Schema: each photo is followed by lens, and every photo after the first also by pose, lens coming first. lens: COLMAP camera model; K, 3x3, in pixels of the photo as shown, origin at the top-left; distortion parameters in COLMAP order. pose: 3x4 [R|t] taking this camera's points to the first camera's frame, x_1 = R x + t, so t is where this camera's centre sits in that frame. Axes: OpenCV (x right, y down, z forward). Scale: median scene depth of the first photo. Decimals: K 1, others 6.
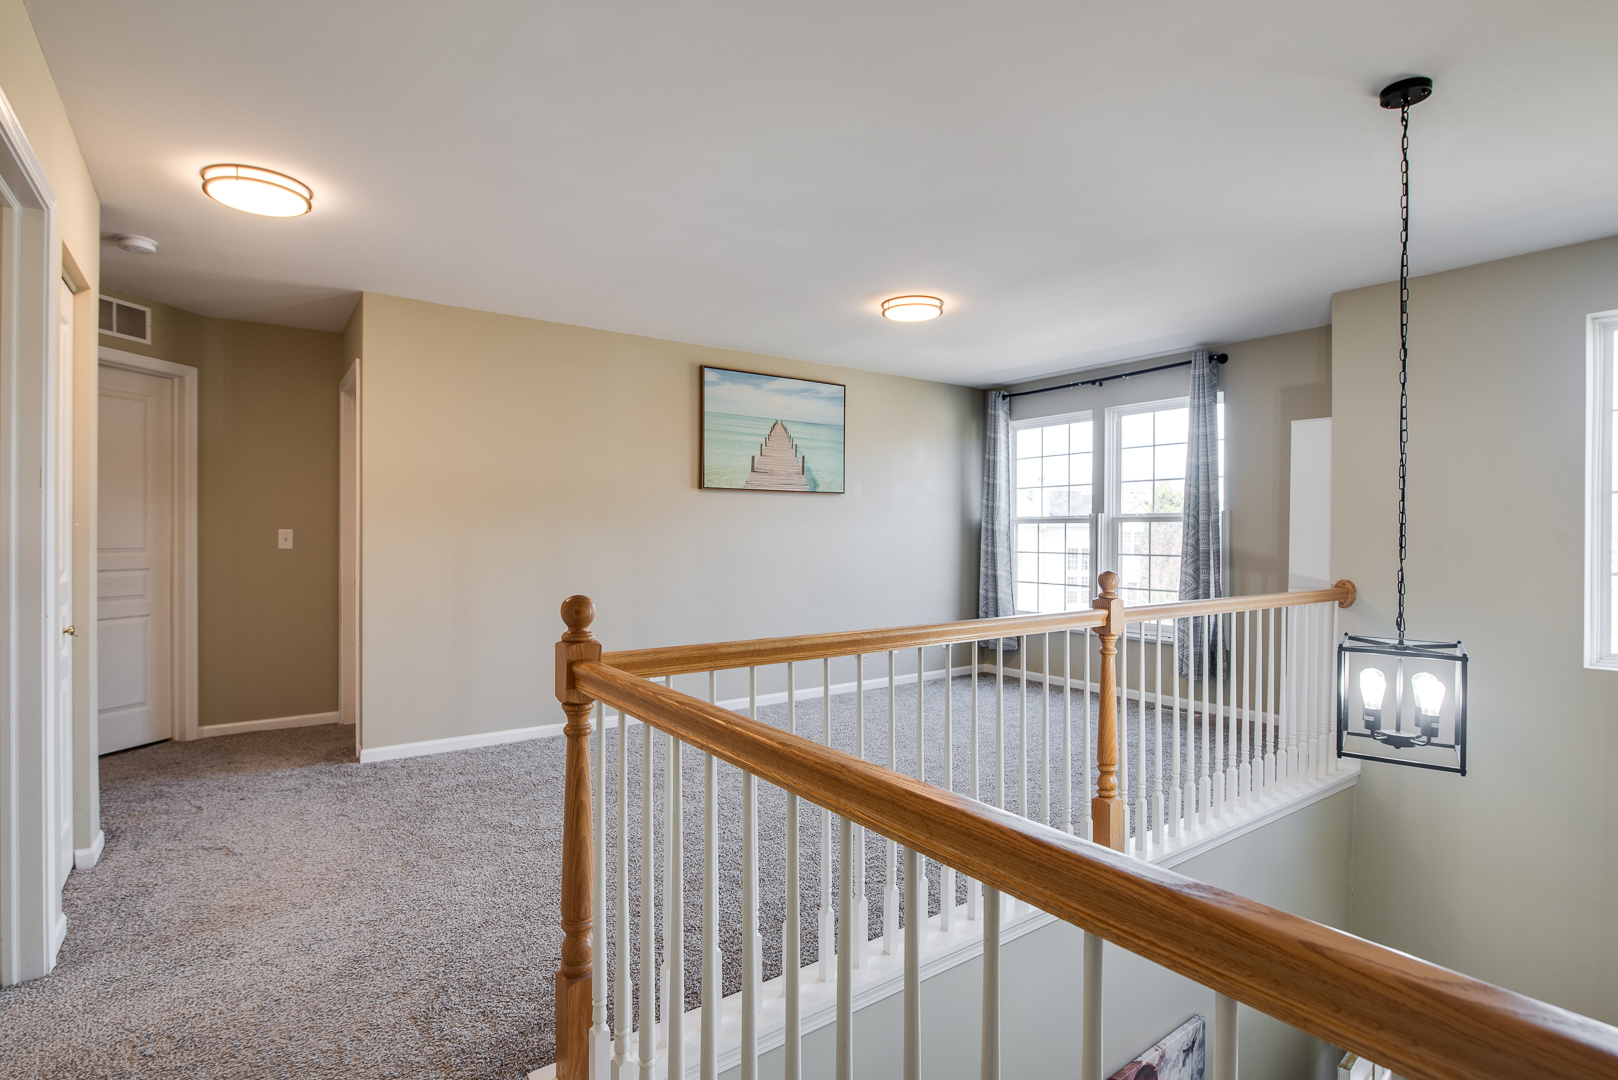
lens RADIAL K [[793.4, 0, 815.5], [0, 793.4, 538.7], [0, 0, 1]] dist [-0.003207, -0.000516]
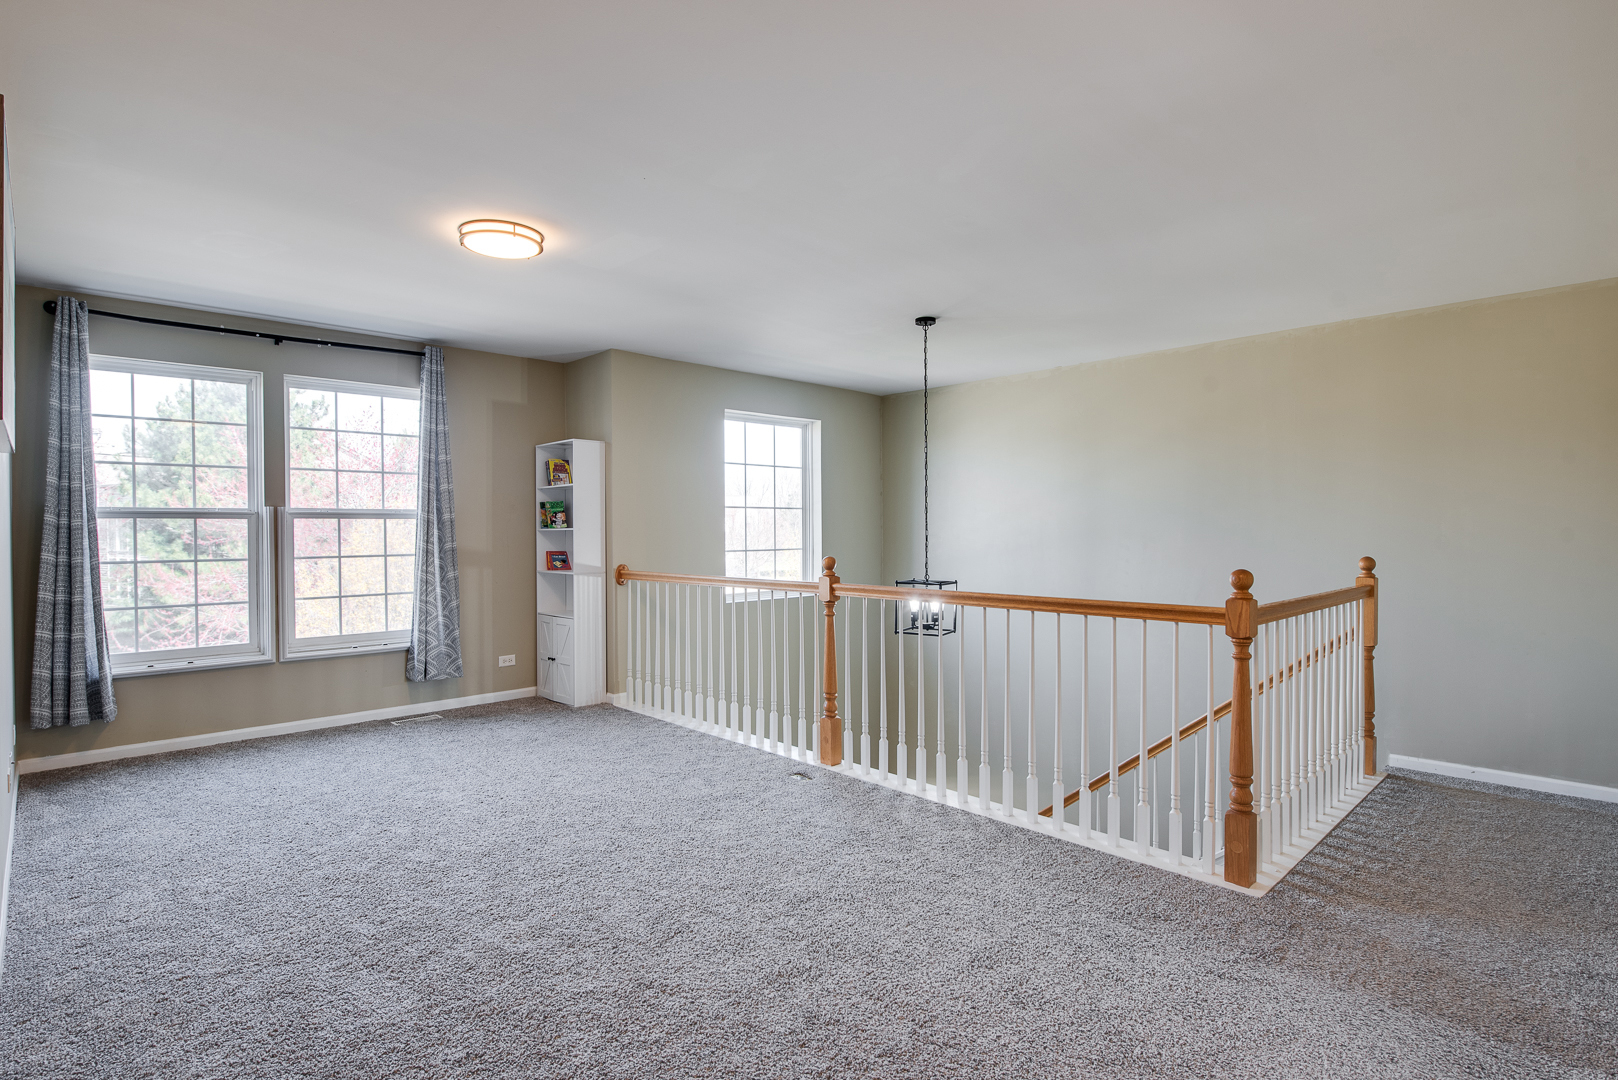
lens RADIAL K [[793.4, 0, 815.5], [0, 793.4, 538.7], [0, 0, 1]] dist [-0.003207, -0.000516]
pose [[-0.126677, -0.015084, 0.991829, -0.557511], [0.012658, 0.999778, 0.016822, -0.007747], [-0.991863, 0.014686, -0.126458, 0.655339]]
